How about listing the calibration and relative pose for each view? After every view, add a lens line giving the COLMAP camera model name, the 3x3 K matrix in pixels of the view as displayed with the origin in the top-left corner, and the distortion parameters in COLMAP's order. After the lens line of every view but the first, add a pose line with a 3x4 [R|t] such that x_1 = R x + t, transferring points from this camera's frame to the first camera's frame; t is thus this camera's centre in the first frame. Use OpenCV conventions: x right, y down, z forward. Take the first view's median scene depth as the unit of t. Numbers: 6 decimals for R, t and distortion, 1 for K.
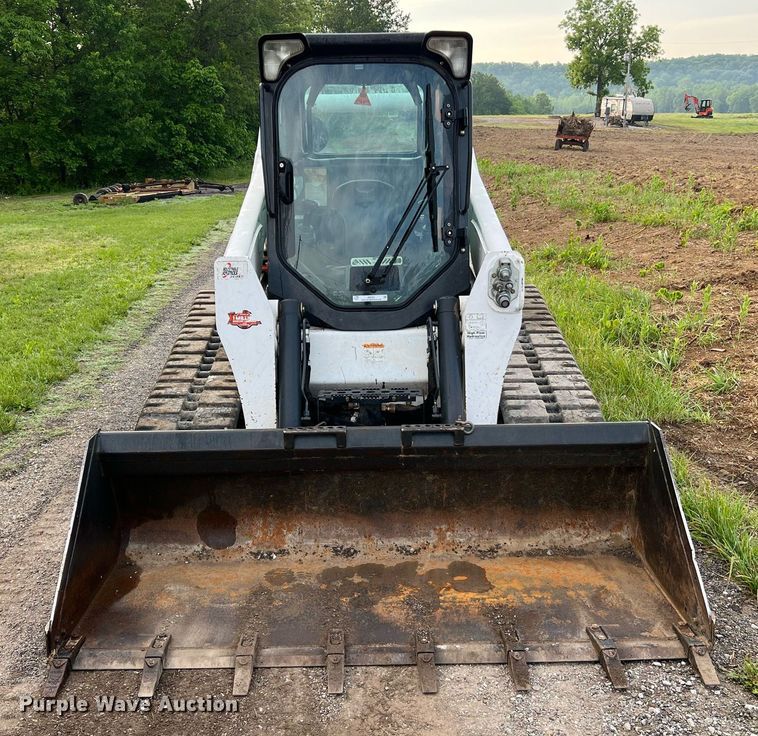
lens RADIAL K [[871.6, 0, 364.8], [0, 871.6, 382.9], [0, 0, 1]] dist [0.064853, -0.068109]
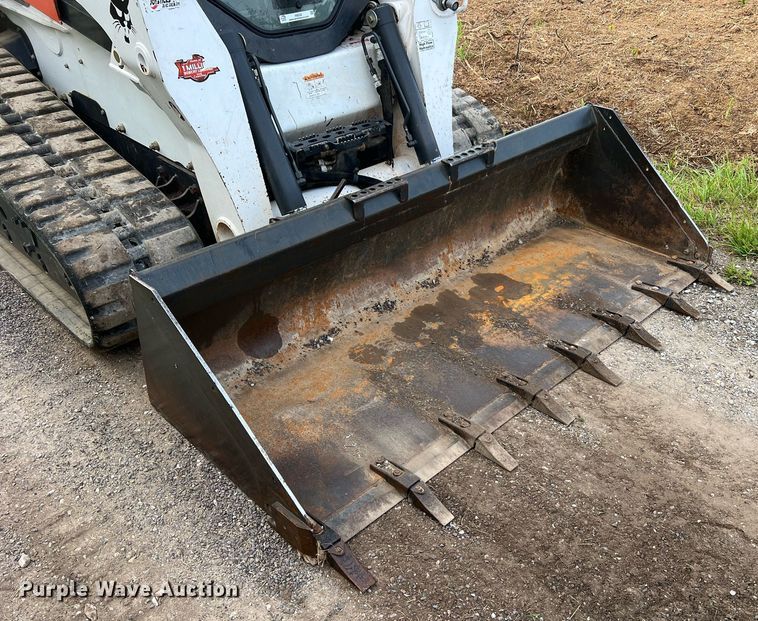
lens RADIAL K [[686.6, 0, 454.0], [0, 686.6, 353.4], [0, 0, 1]] dist [0.119391, -0.167385]
pose [[0.698886, -0.407931, 0.587496, -0.440673], [0.158019, 0.889172, 0.429422, -0.079731], [-0.697559, -0.207282, 0.685890, 0.397219]]
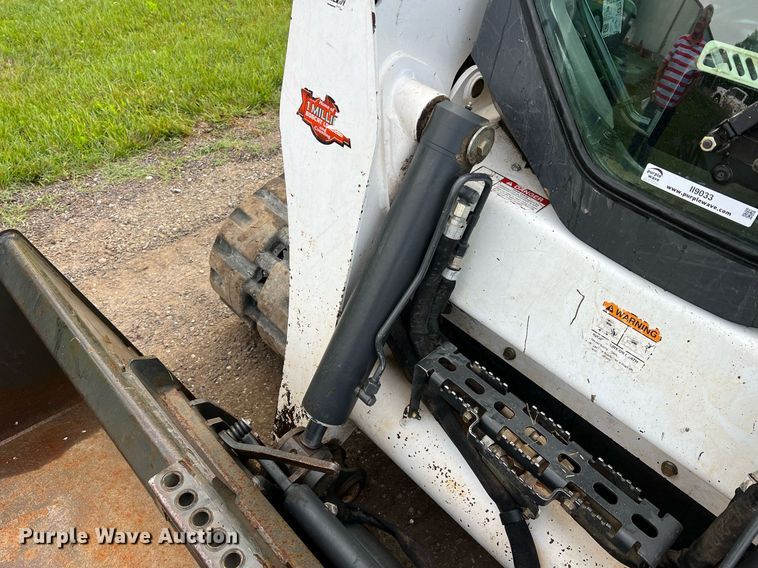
lens RADIAL K [[572.1, 0, 382.1], [0, 572.1, 288.0], [0, 0, 1]] dist [0.063930, -0.081898]
pose [[0.683678, 0.538258, -0.492812, 0.051300], [-0.271294, 0.814343, 0.513074, -0.154242], [0.677484, -0.217081, 0.702774, 0.829992]]
